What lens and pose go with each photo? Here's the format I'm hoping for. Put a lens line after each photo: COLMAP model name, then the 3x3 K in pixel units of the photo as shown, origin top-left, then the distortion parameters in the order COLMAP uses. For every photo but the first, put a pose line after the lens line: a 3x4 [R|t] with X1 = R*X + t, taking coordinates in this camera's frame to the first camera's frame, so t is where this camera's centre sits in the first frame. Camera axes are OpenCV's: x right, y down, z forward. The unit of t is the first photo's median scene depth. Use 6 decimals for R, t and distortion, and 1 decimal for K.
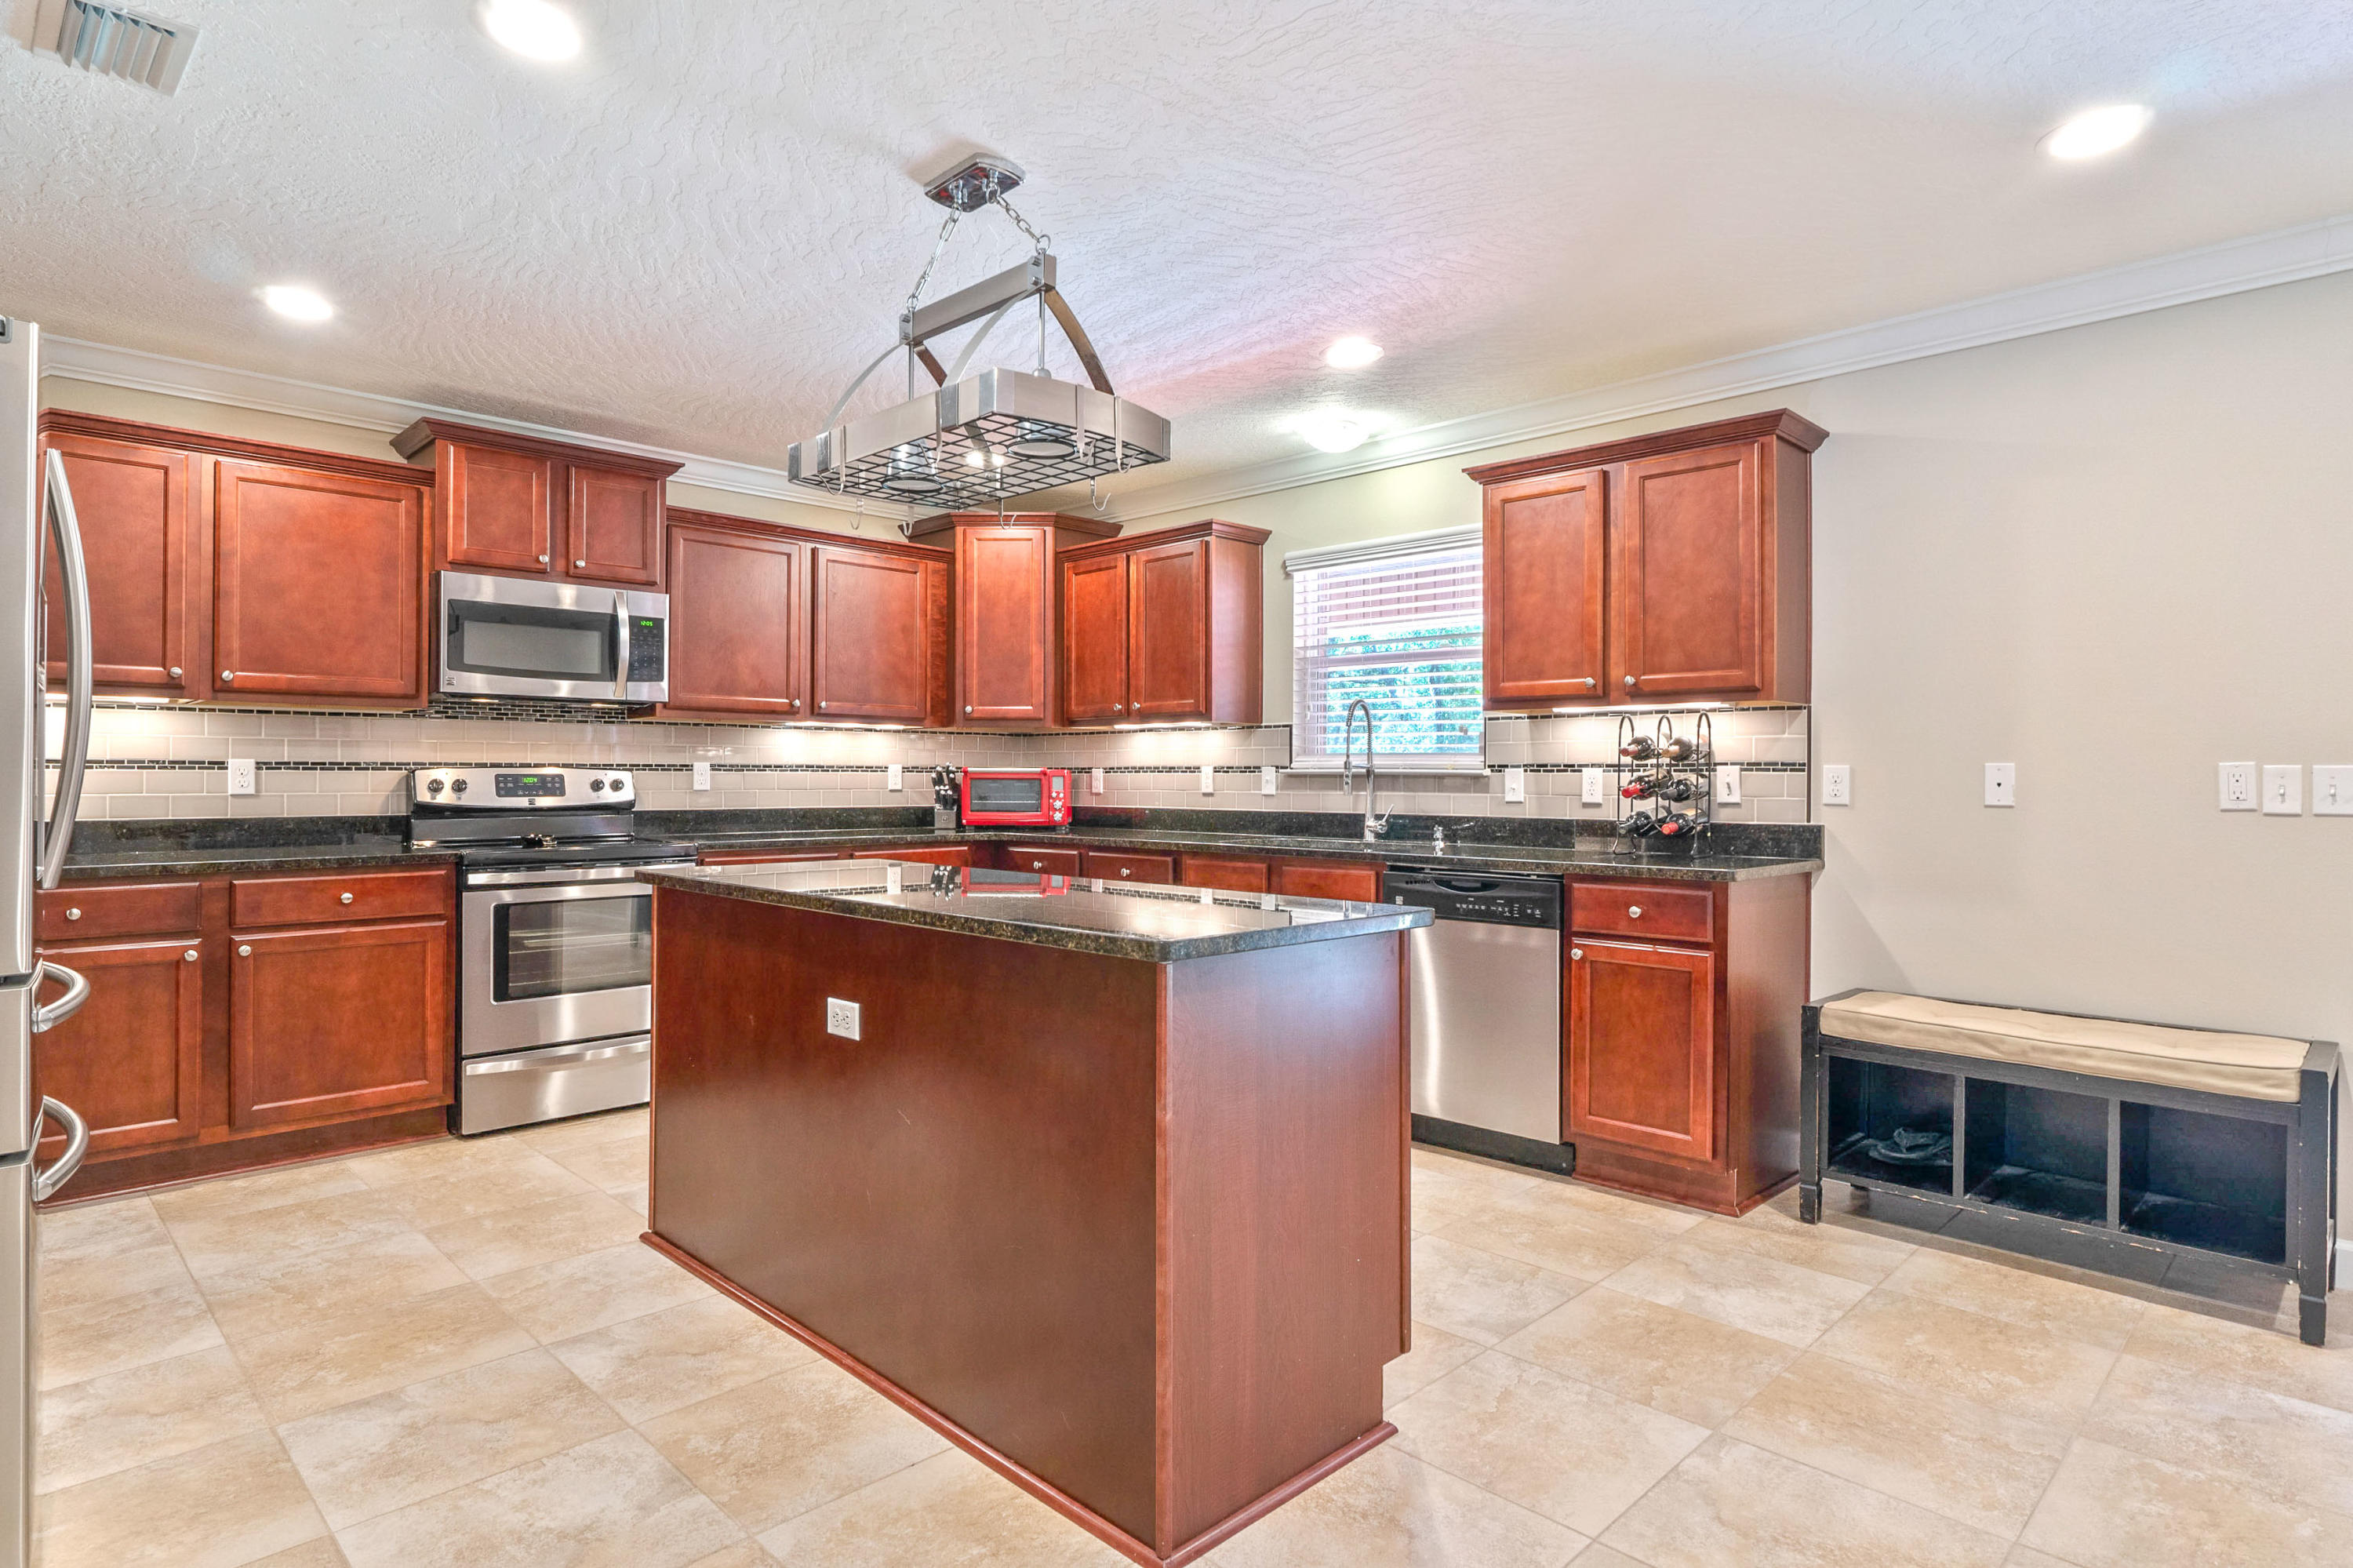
lens RADIAL K [[1259.4, 0, 1174.8], [0, 1259.4, 771.3], [0, 0, 1]] dist [-0.001847, -0.001387]
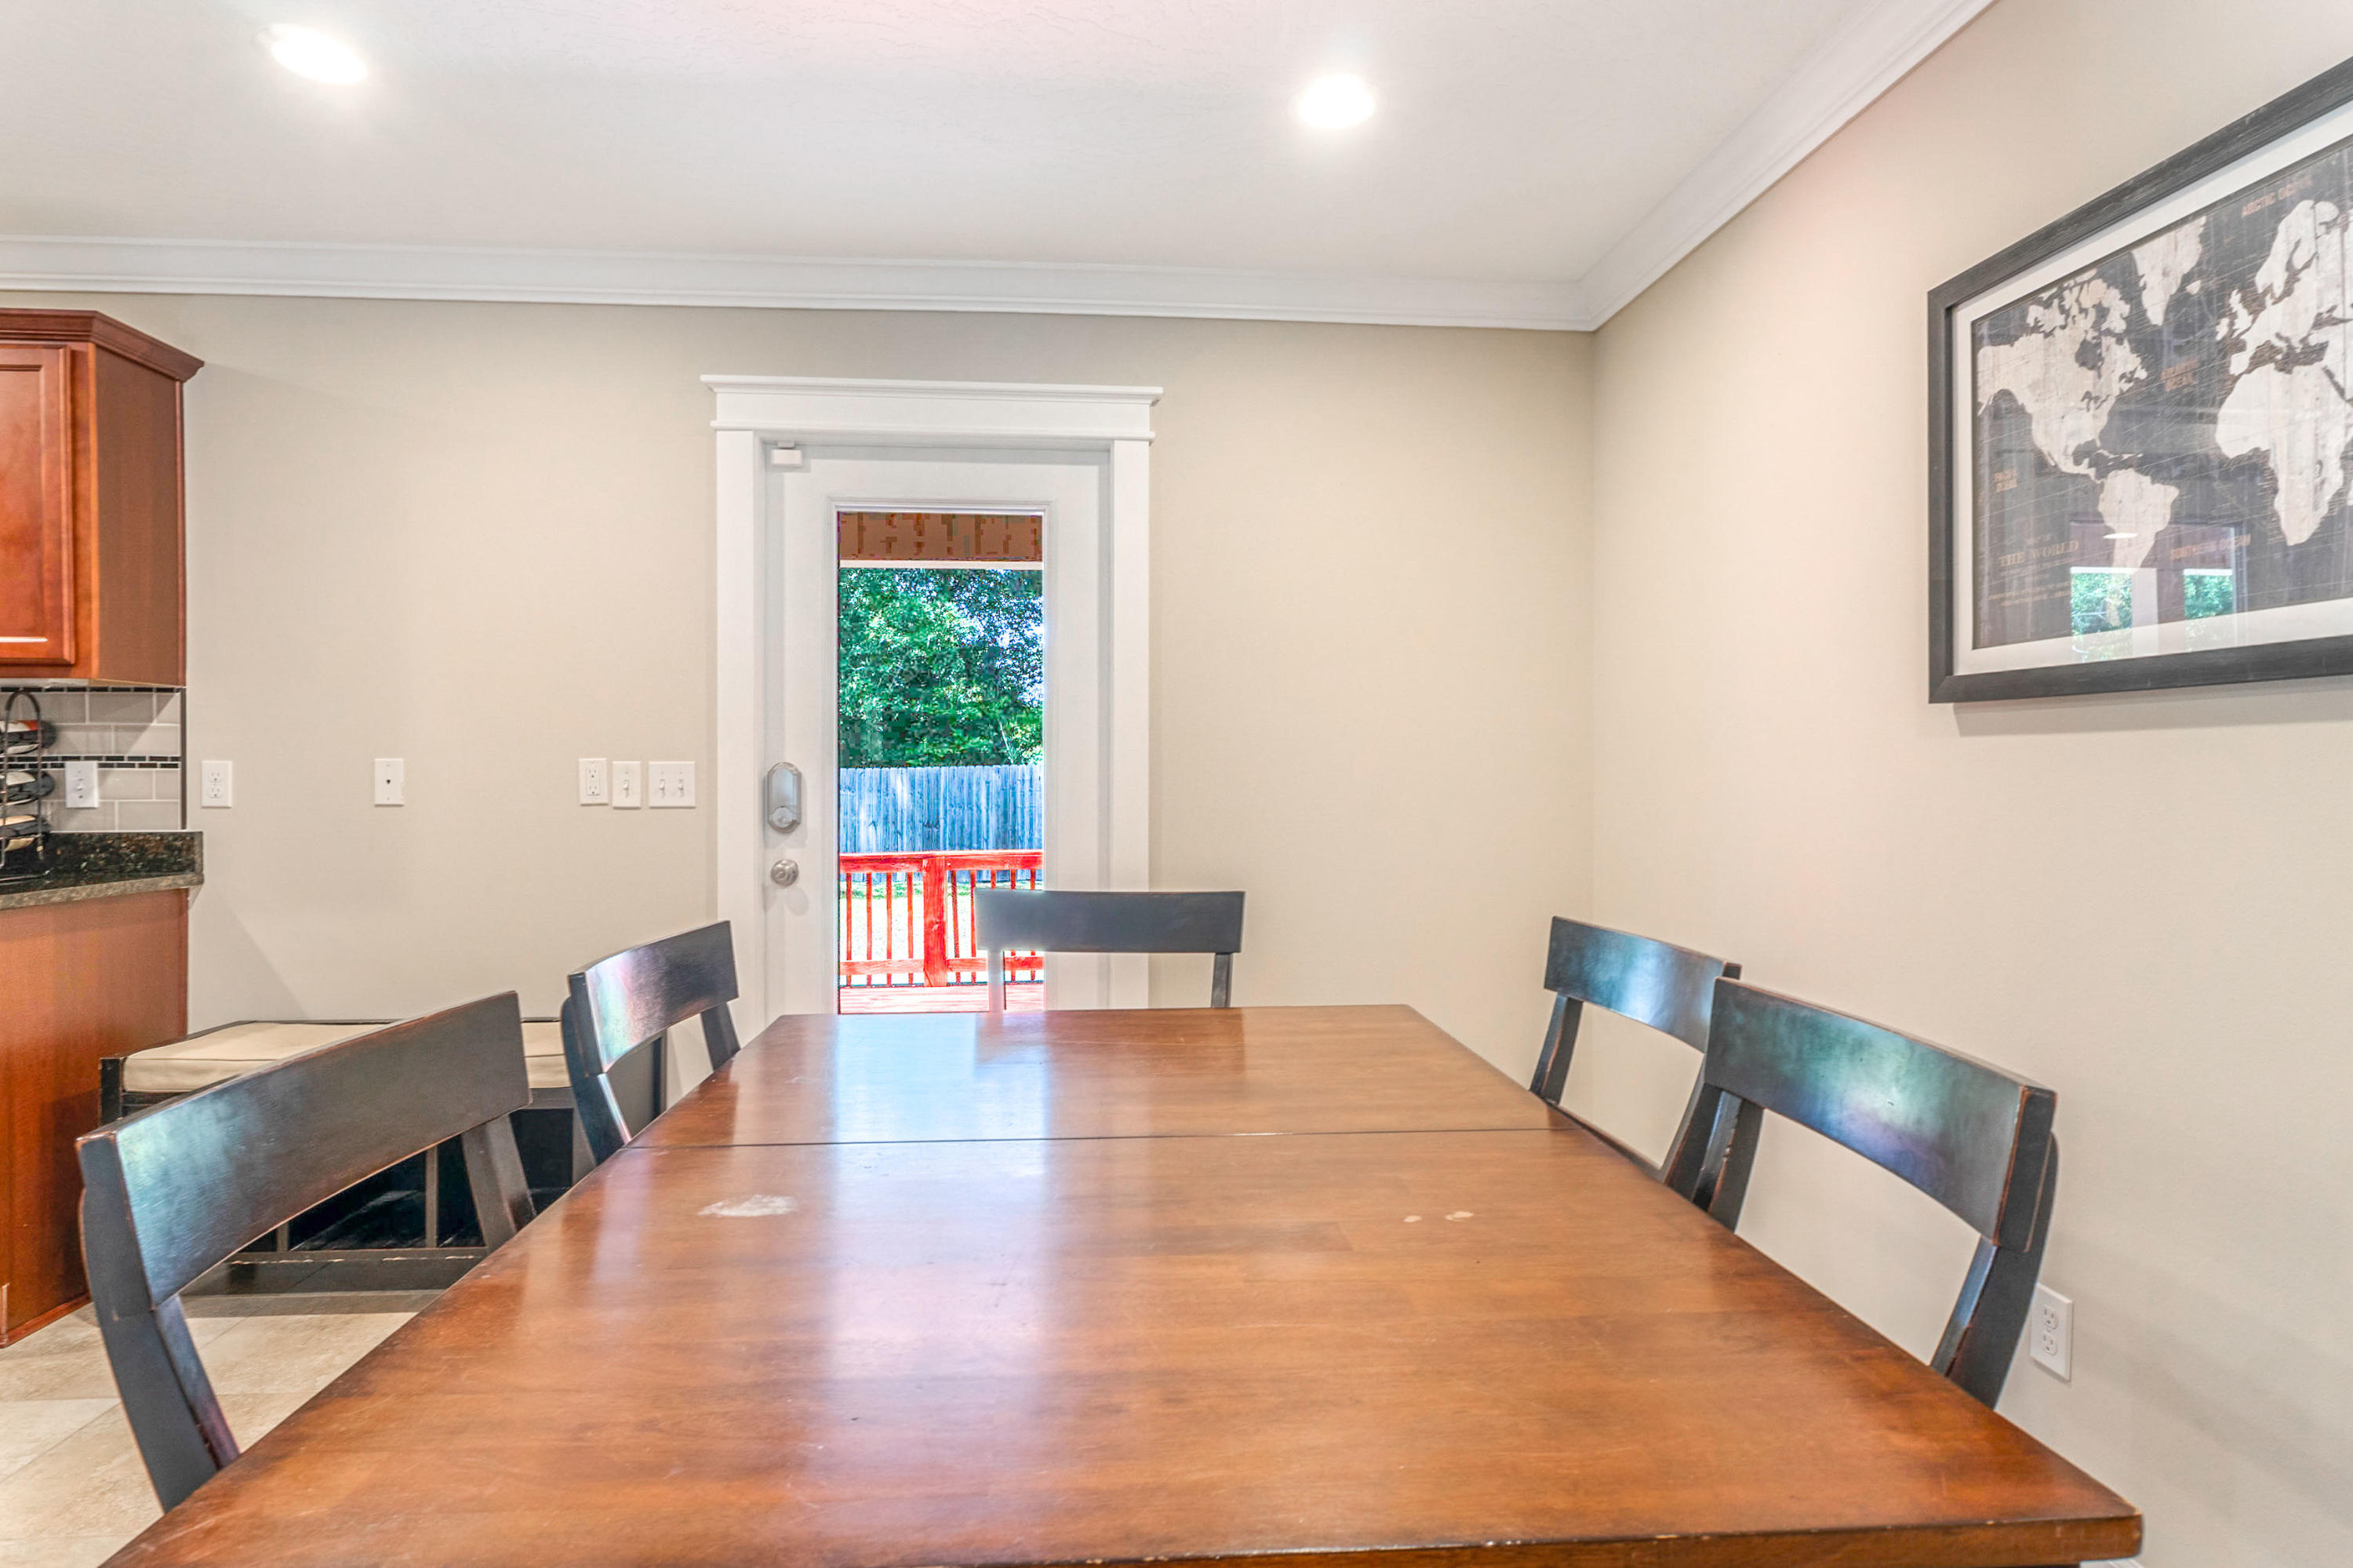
lens RADIAL K [[1281.7, 0, 1173.2], [0, 1281.7, 786.5], [0, 0, 1]] dist [-0.002174, -0.000745]
pose [[0.648794, -0.012213, 0.760866, 0.286004], [-0.000188, 0.999869, 0.016211, -0.001224], [-0.760964, -0.010661, 0.648706, -0.043645]]
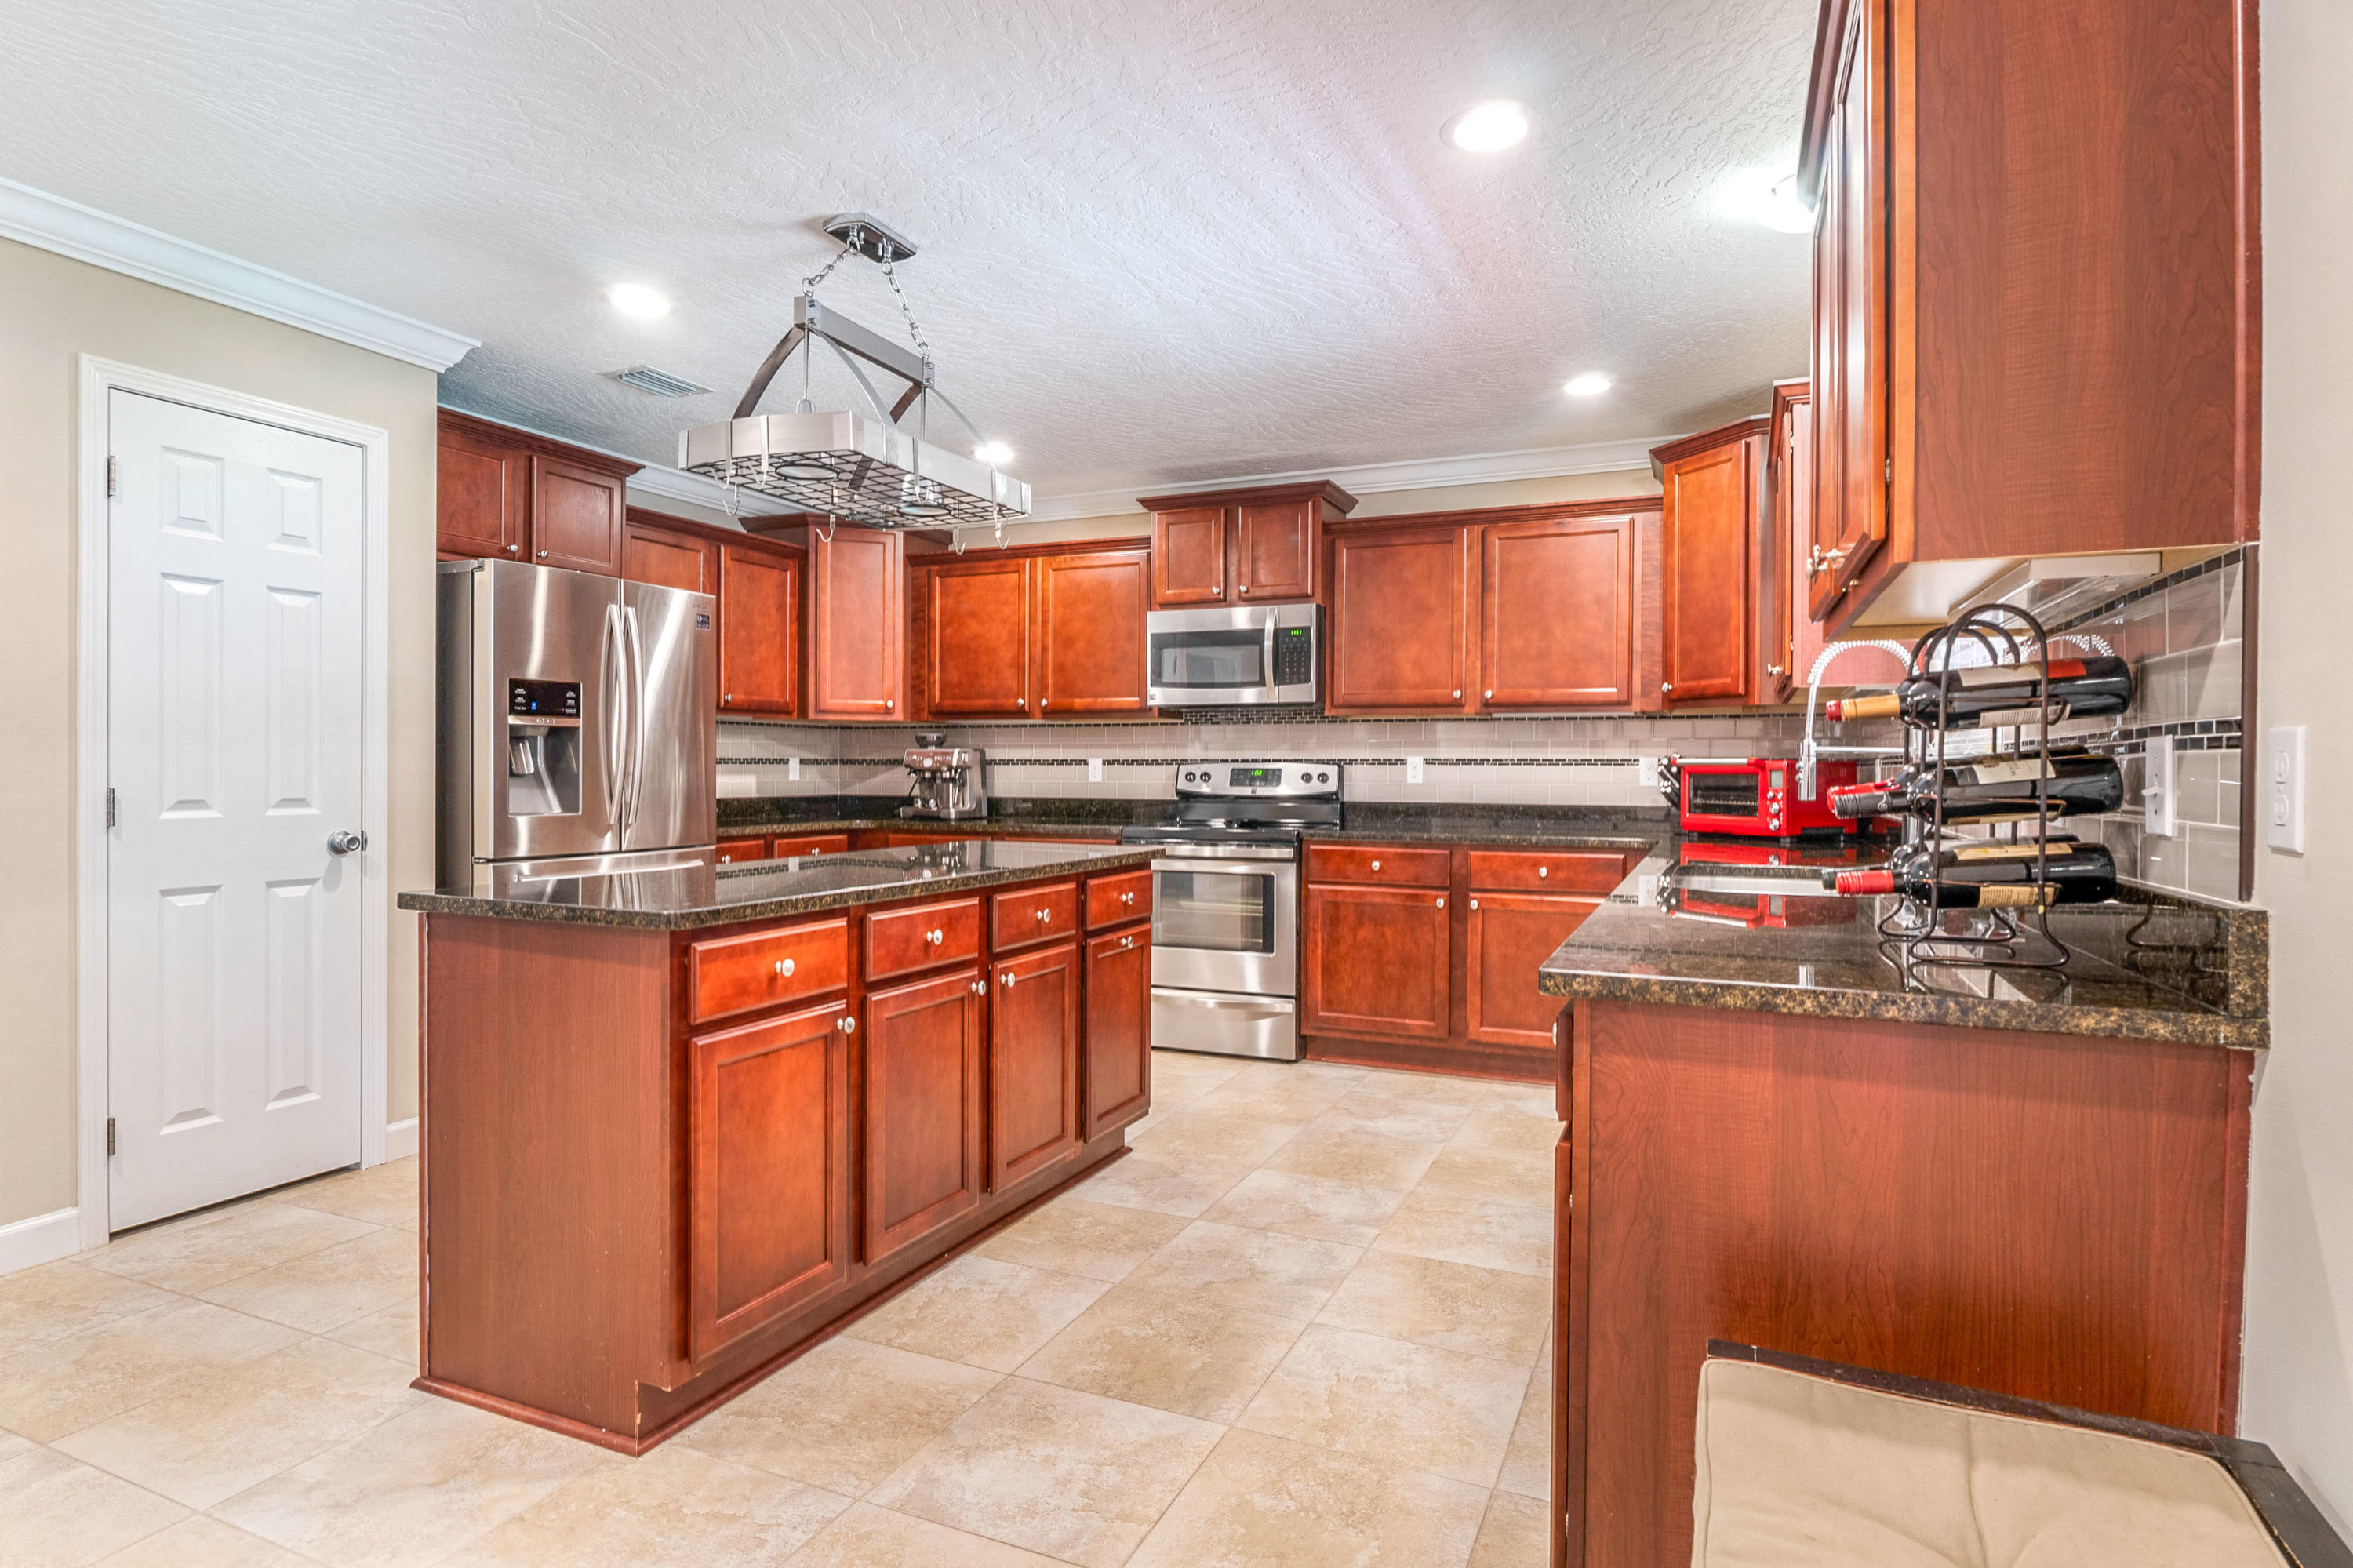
lens RADIAL K [[1252.2, 0, 1170.8], [0, 1252.2, 771.5], [0, 0, 1]] dist [-0.003146, -0.000640]
pose [[0.355282, 0.000269, -0.934759, 0.715522], [0.001869, 0.999998, 0.000998, 0.005389], [0.934757, -0.002102, 0.355281, 0.622674]]
